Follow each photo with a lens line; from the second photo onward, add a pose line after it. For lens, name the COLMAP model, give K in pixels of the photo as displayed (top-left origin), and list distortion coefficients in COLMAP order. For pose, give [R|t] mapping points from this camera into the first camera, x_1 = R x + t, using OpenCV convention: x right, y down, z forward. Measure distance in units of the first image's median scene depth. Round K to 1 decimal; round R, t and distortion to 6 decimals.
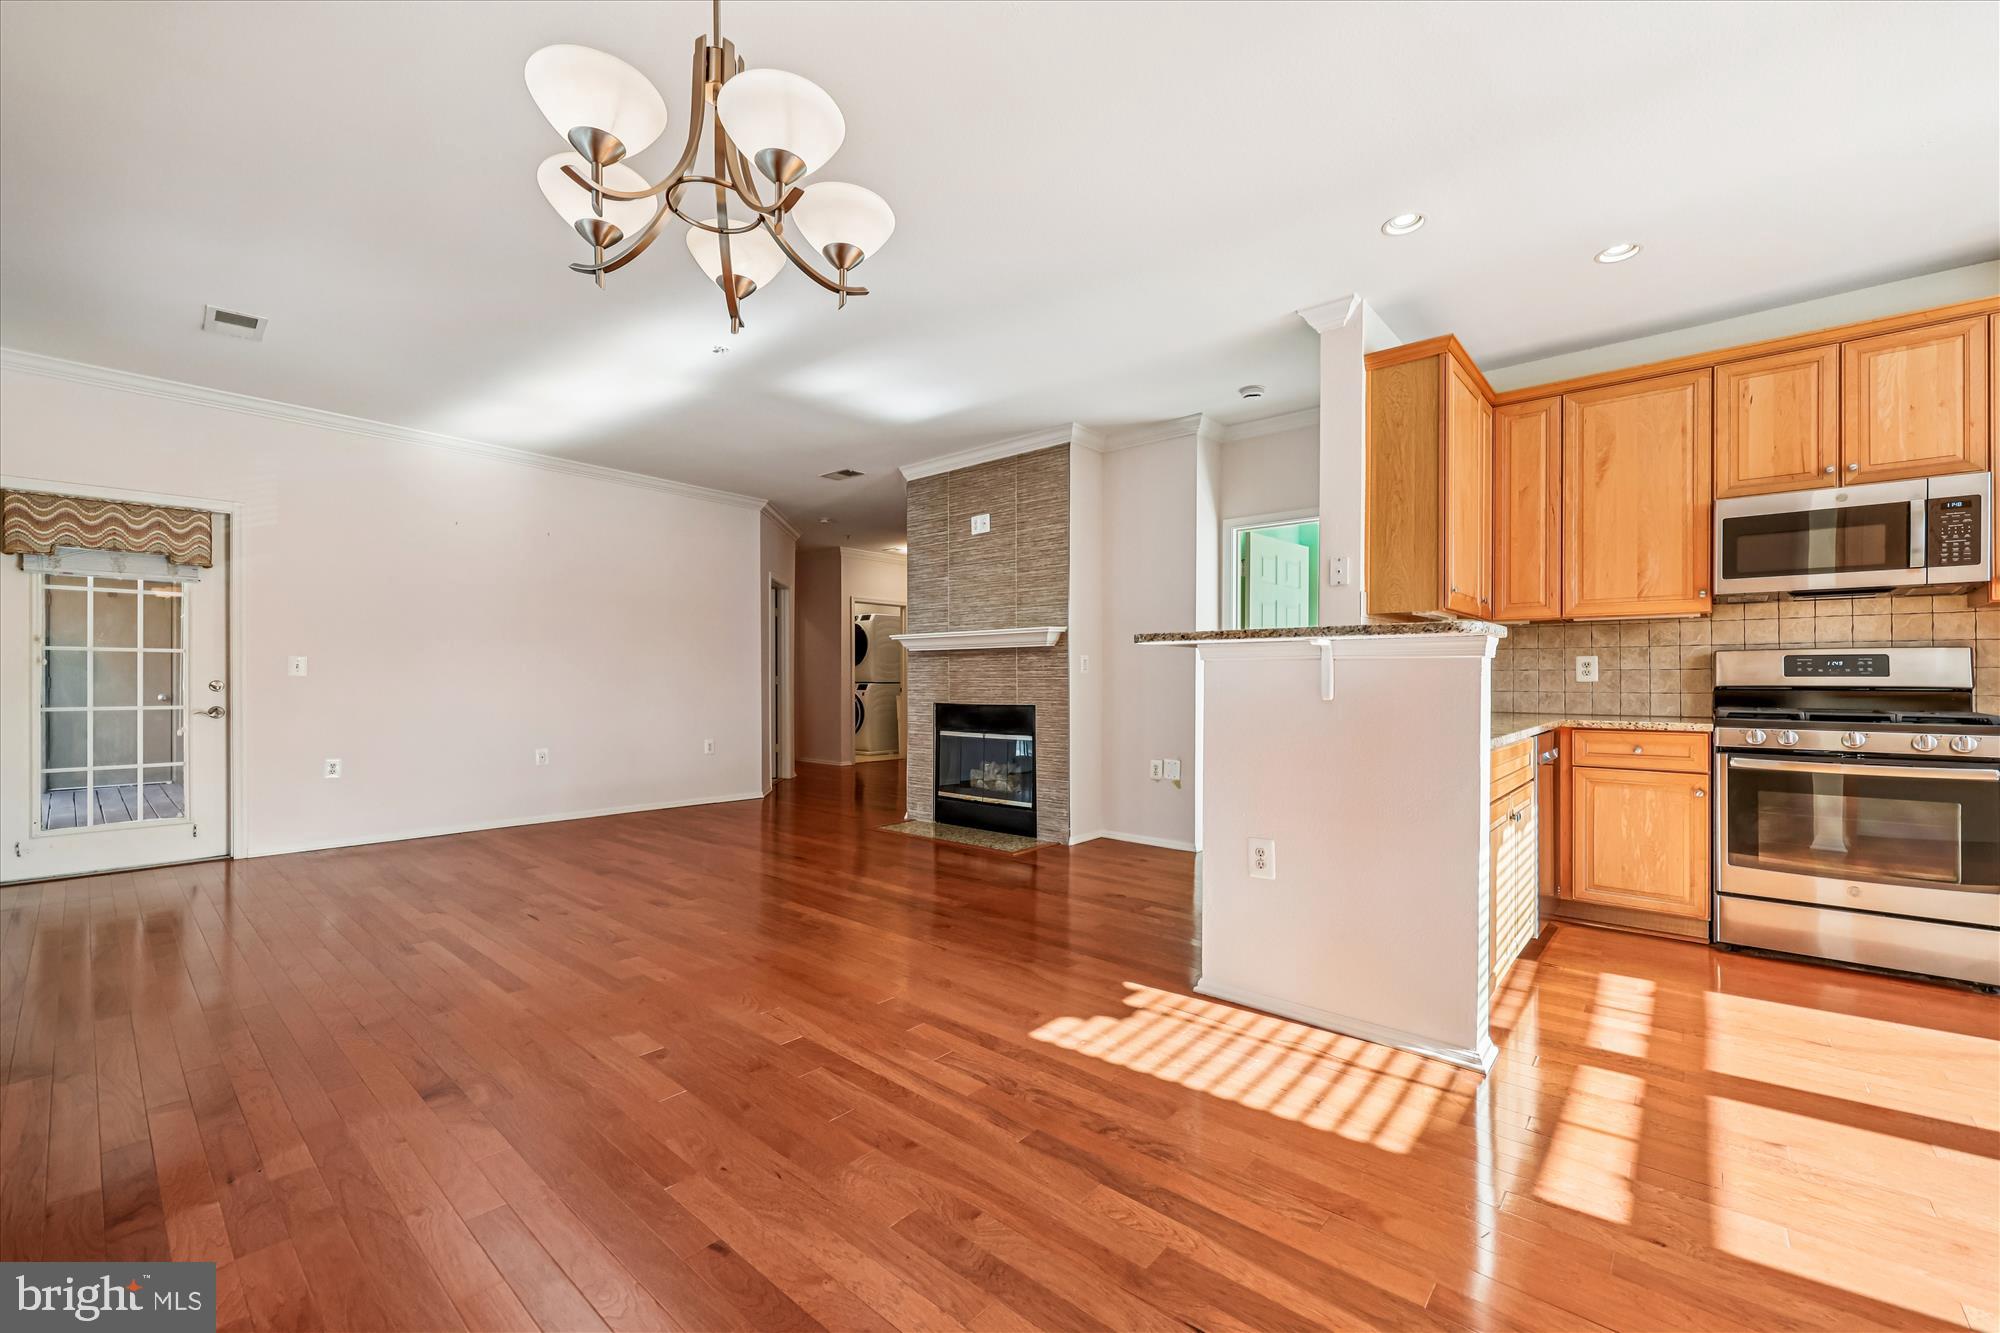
lens RADIAL K [[809.0, 0, 1009.2], [0, 809.0, 677.4], [0, 0, 1]] dist [-0.004331, 0.001645]
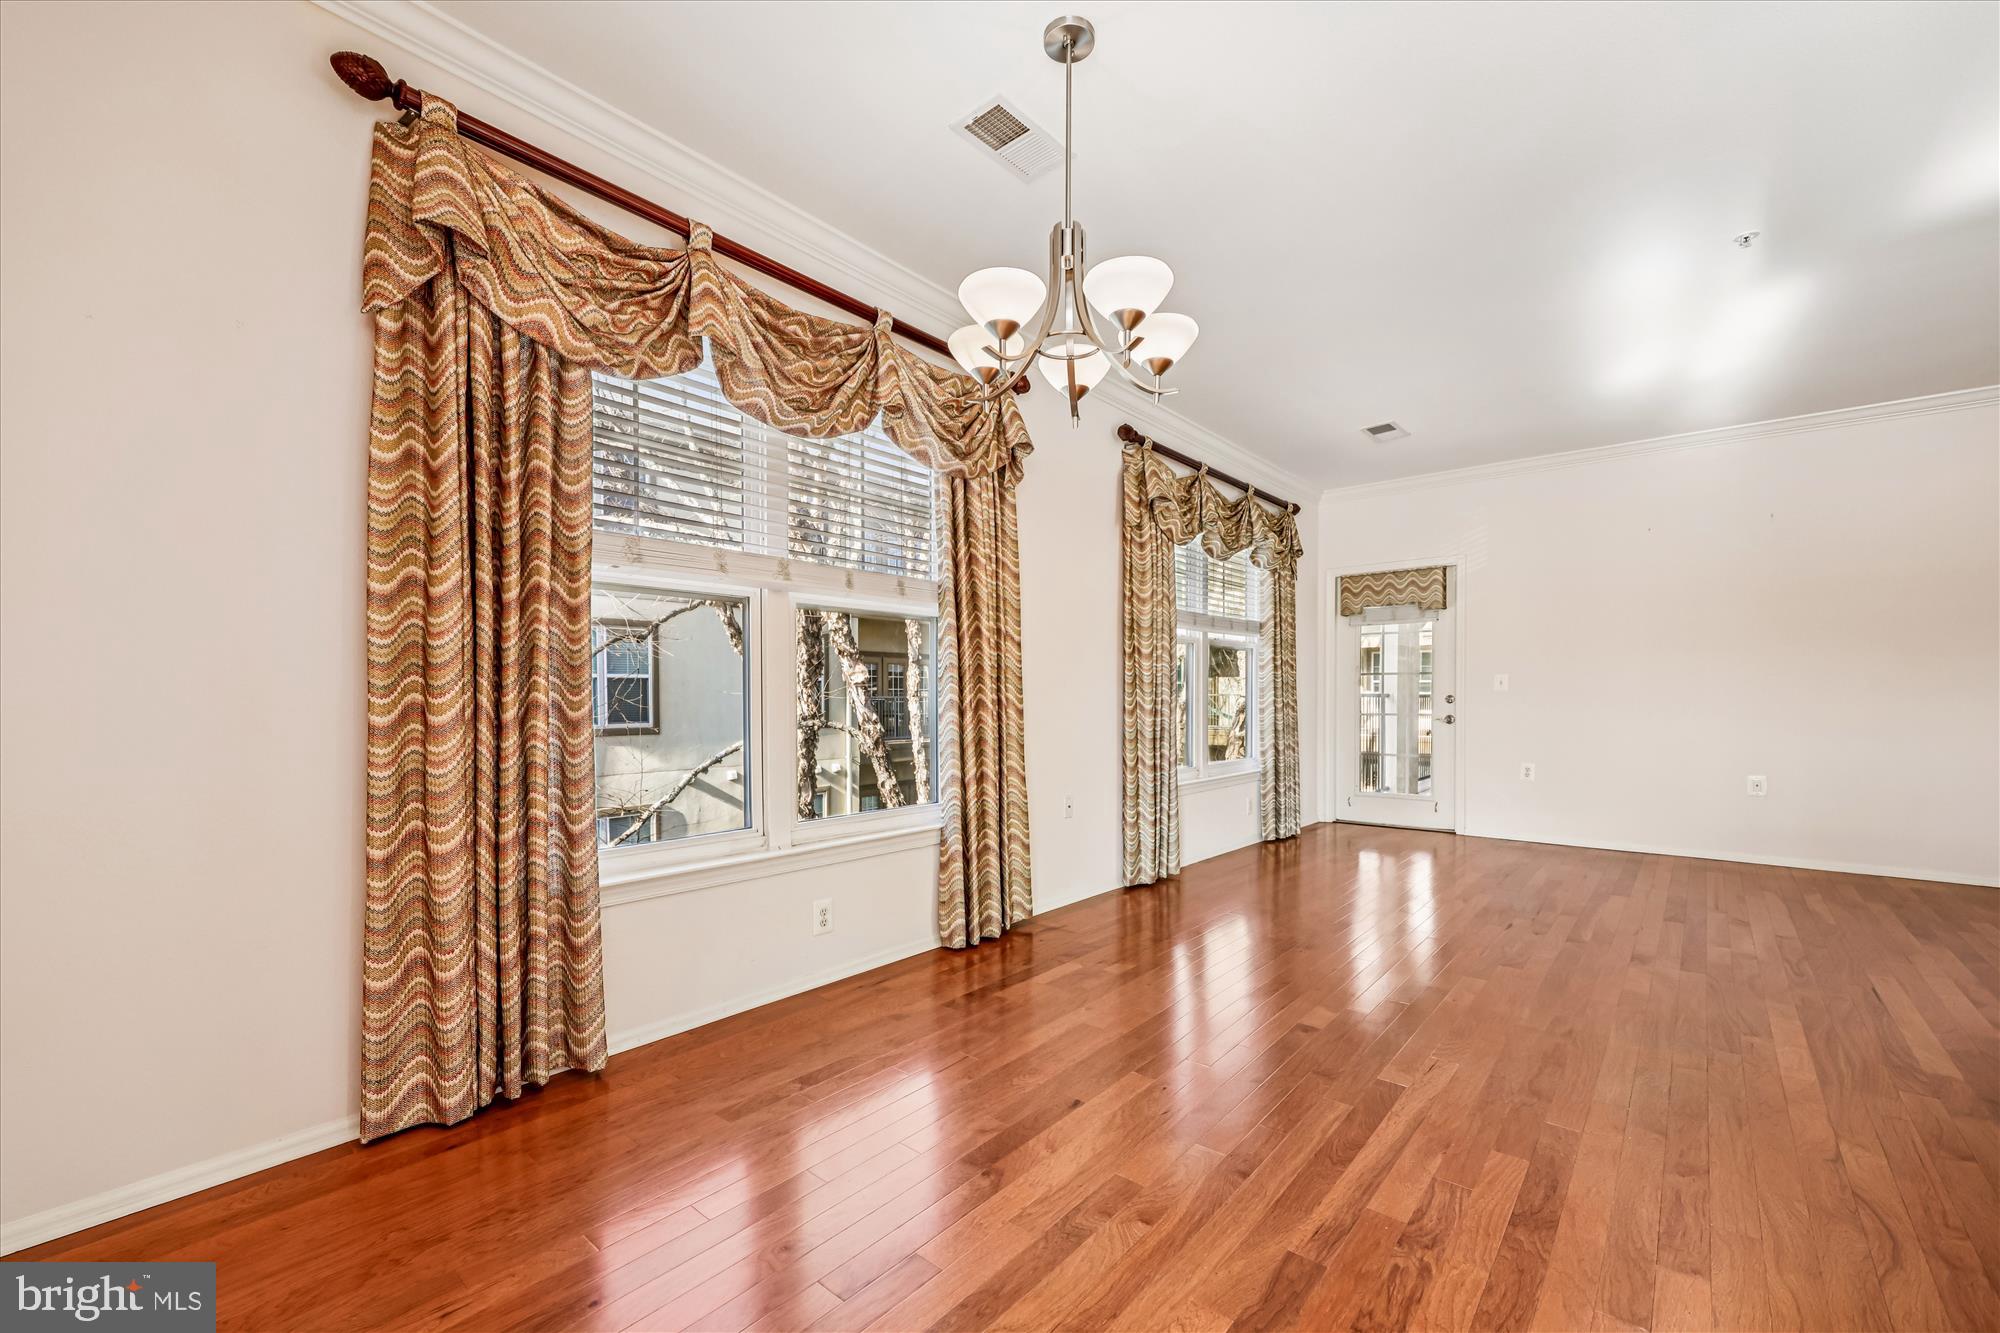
lens RADIAL K [[809.0, 0, 1002.7], [0, 809.0, 723.8], [0, 0, 1]] dist [-0.004331, 0.001645]
pose [[0.001530, 0.032238, -0.999479, 0.363486], [0.006688, 0.999458, 0.032247, 0.003709], [0.999976, -0.006734, 0.001314, 0.314449]]
